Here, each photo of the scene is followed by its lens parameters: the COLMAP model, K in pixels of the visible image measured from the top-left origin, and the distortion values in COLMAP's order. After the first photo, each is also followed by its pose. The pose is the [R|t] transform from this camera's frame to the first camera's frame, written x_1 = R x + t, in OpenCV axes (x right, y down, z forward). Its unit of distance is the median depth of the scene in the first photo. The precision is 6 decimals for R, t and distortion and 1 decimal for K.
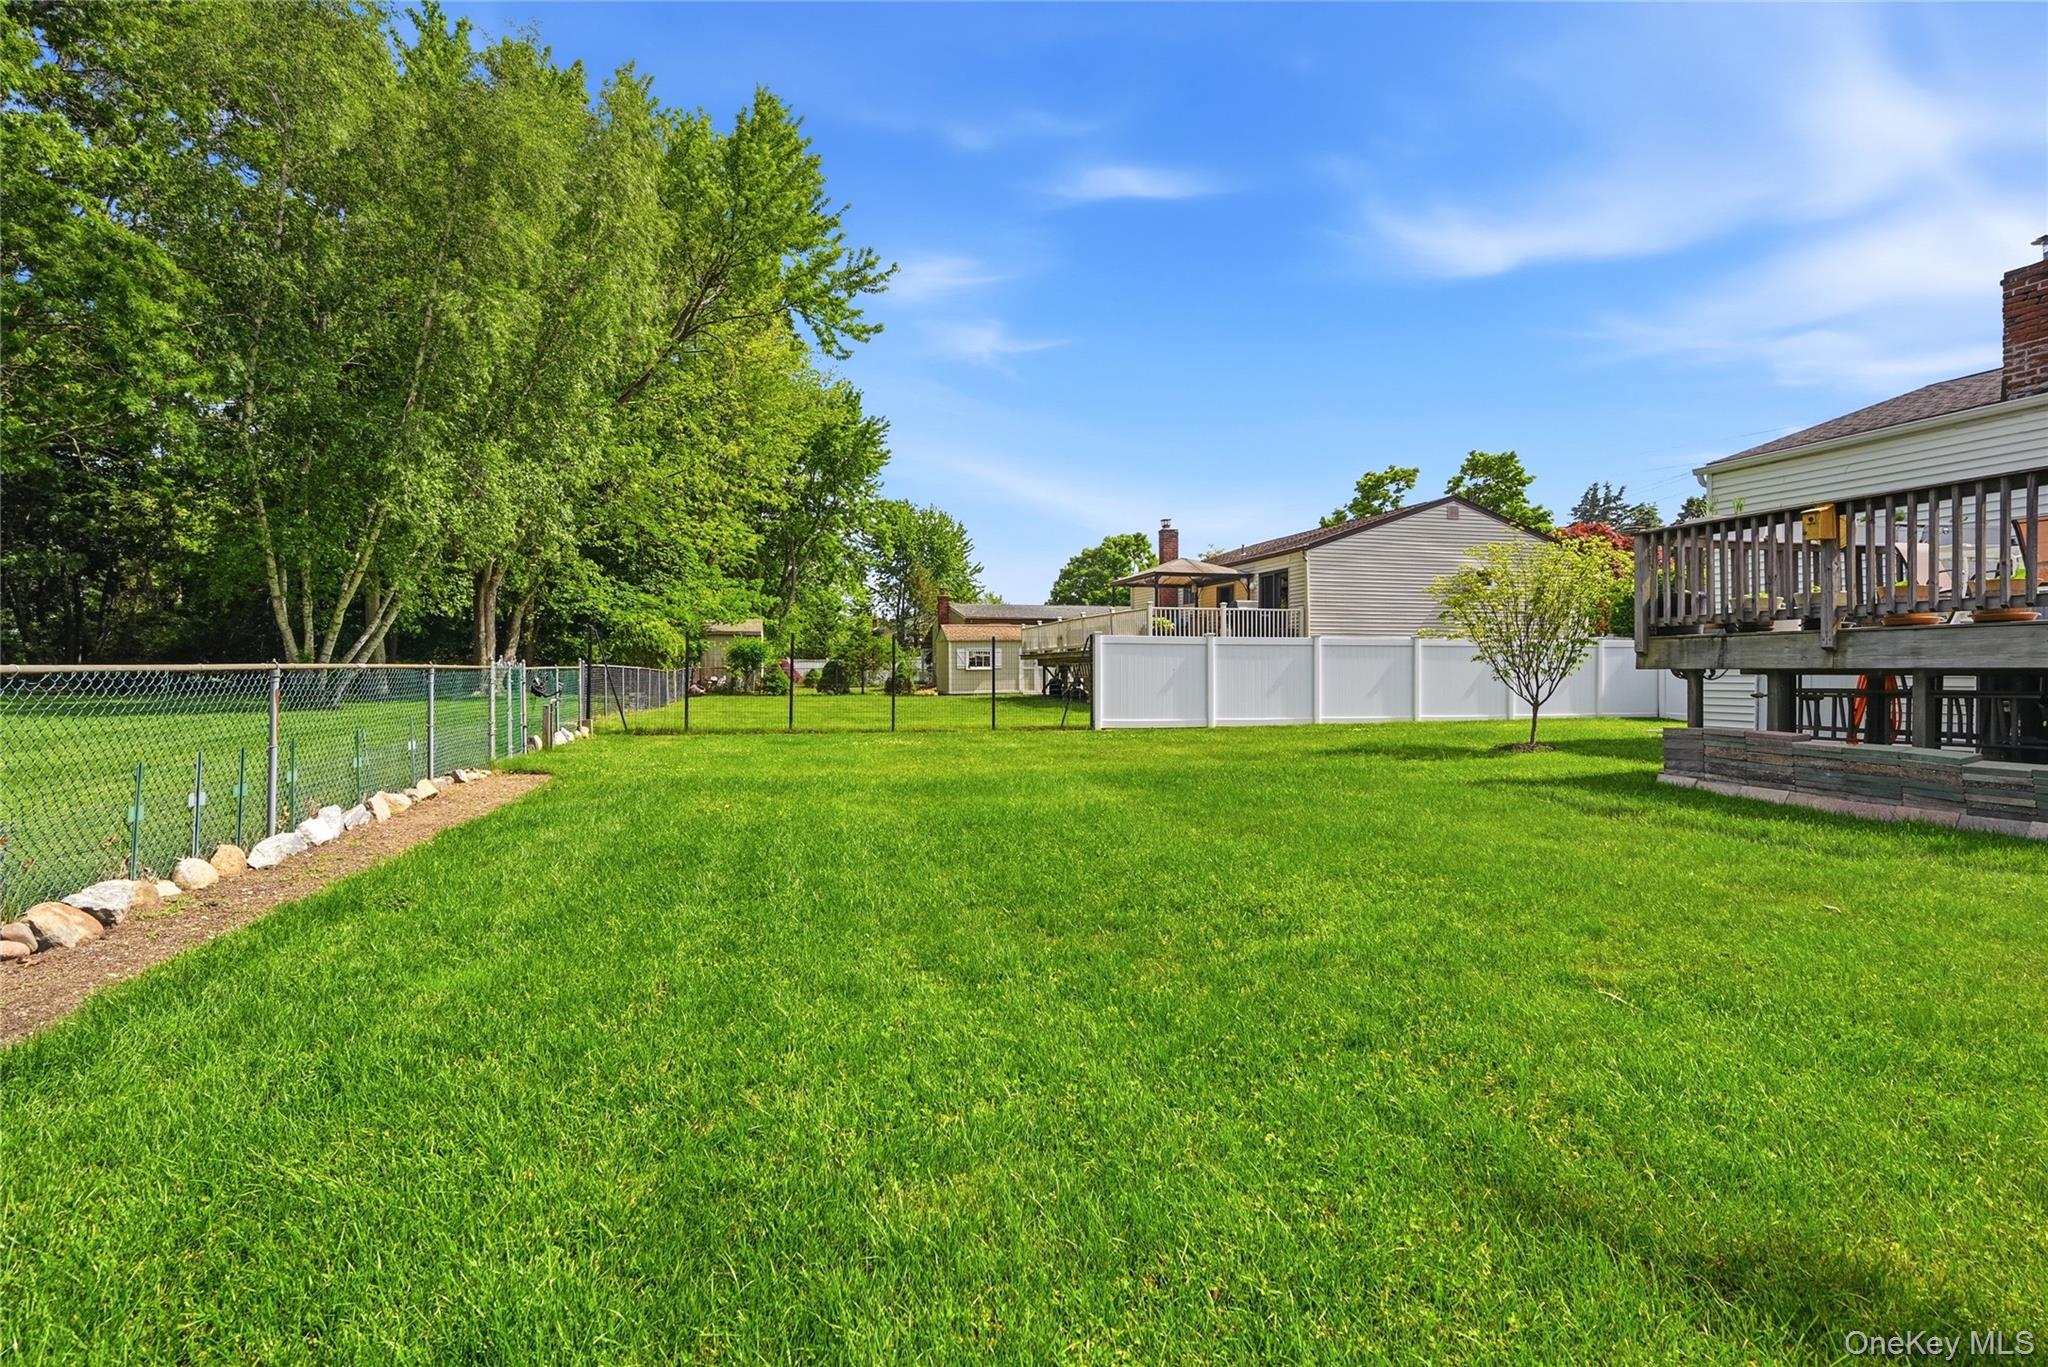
lens RADIAL K [[979.9, 0, 1031.6], [0, 979.9, 675.9], [0, 0, 1]] dist [0.002067, 0.001533]
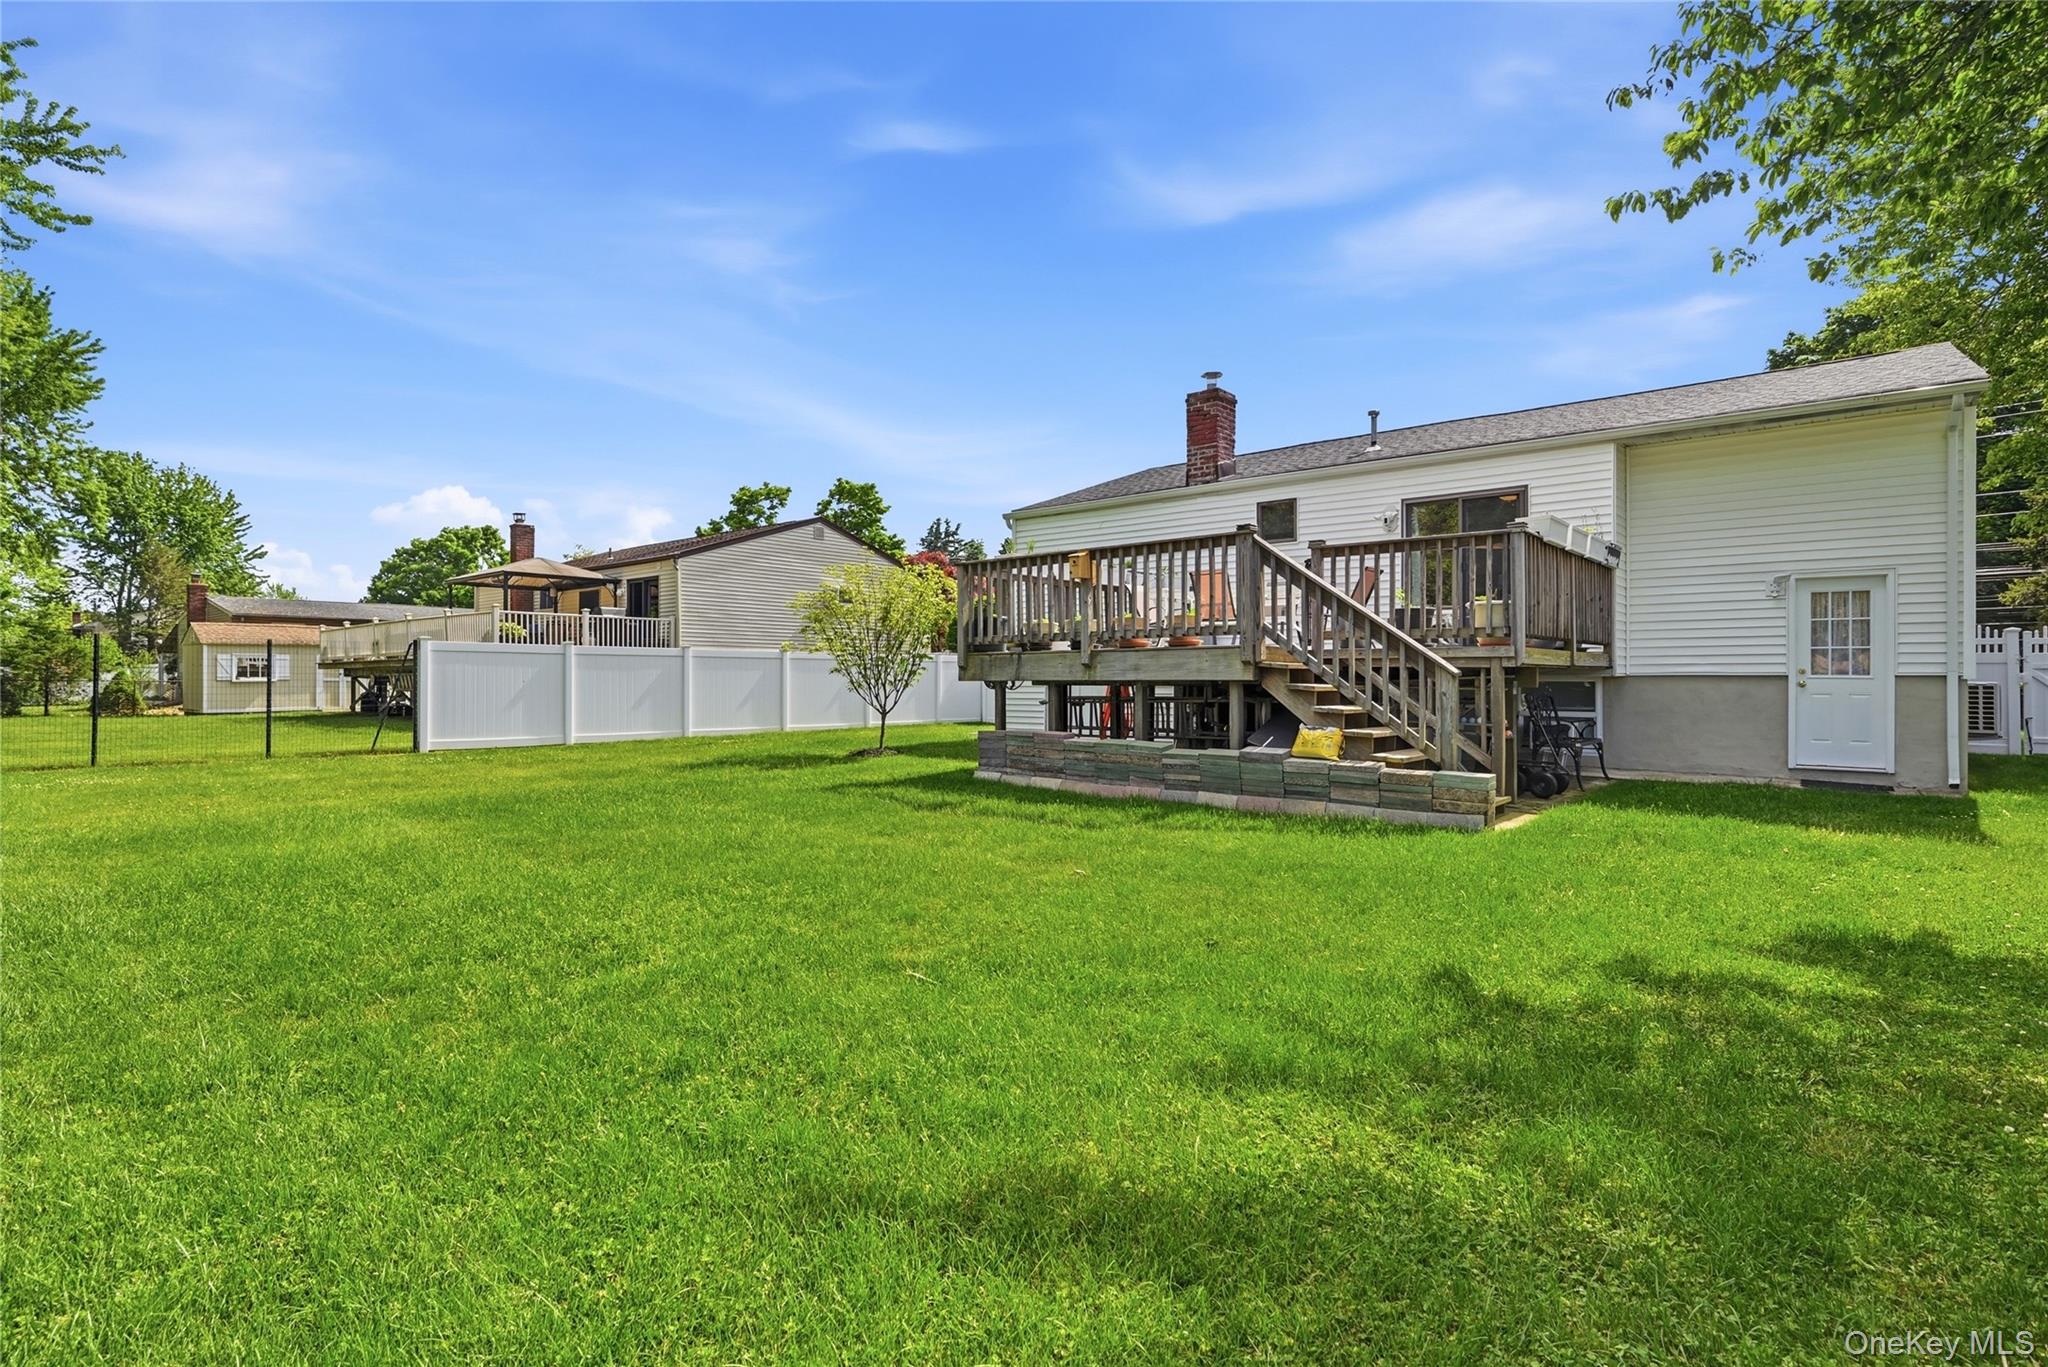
lens RADIAL K [[979.9, 0, 1031.6], [0, 979.9, 675.9], [0, 0, 1]] dist [0.002067, 0.001533]
pose [[0.818734, 0.002794, 0.574167, 0.026701], [0.003911, 0.999938, -0.010443, -0.000527], [-0.574160, 0.010795, 0.818672, 0.004941]]
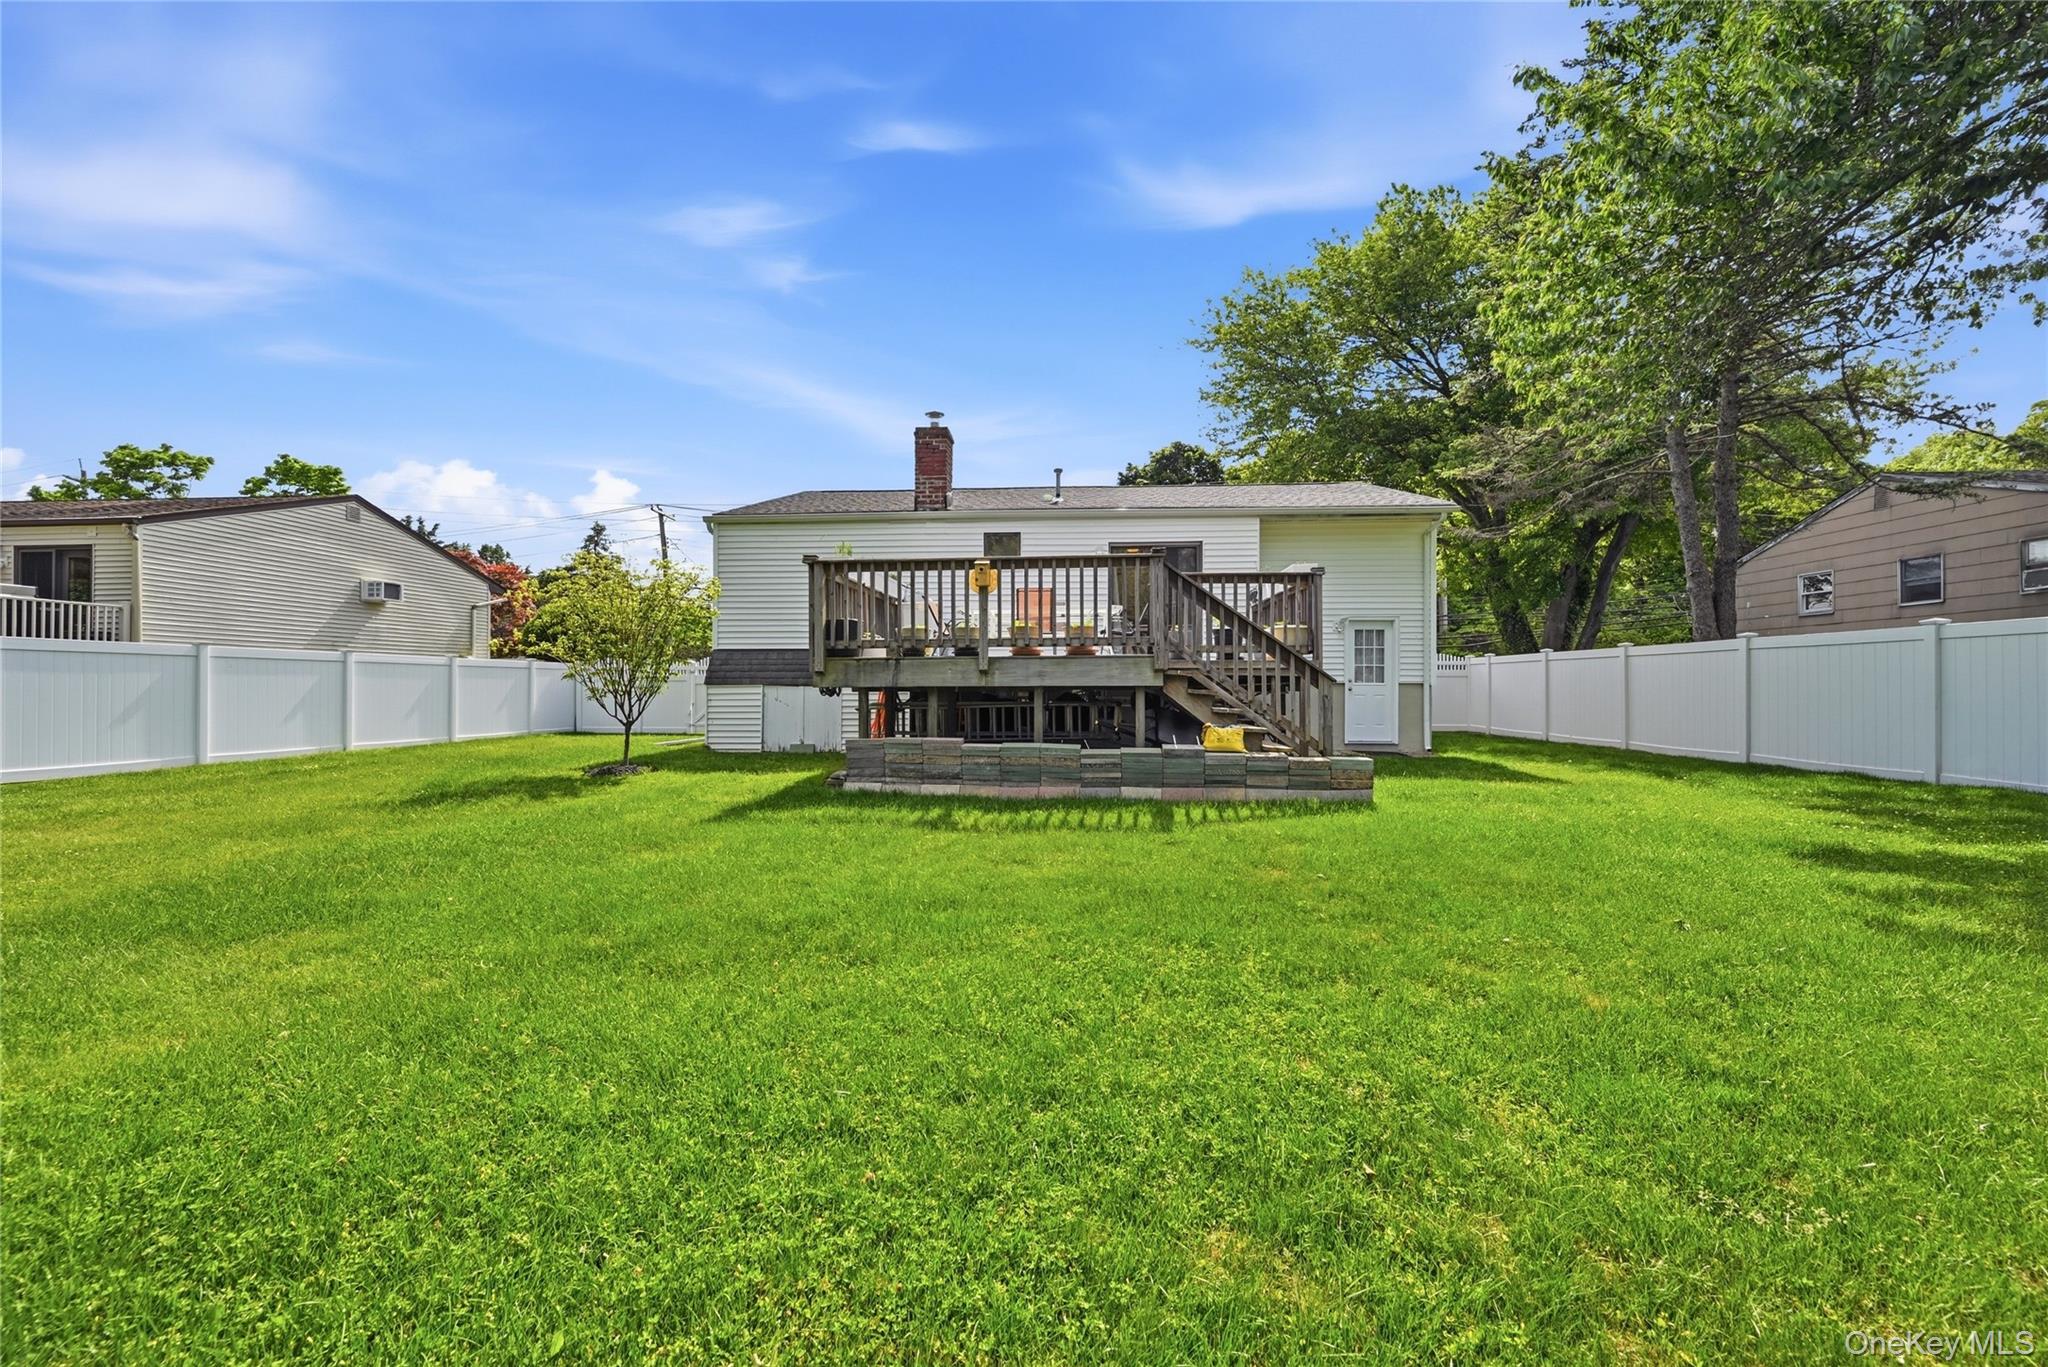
lens RADIAL K [[795.5, 0, 965.0], [0, 795.5, 686.3], [0, 0, 1]] dist [0.001457, 0.000254]
pose [[0.340374, 0.002655, 0.940286, -0.171460], [0.008379, 0.999948, -0.005856, -0.001873], [-0.940253, 0.009872, 0.340334, 0.624968]]
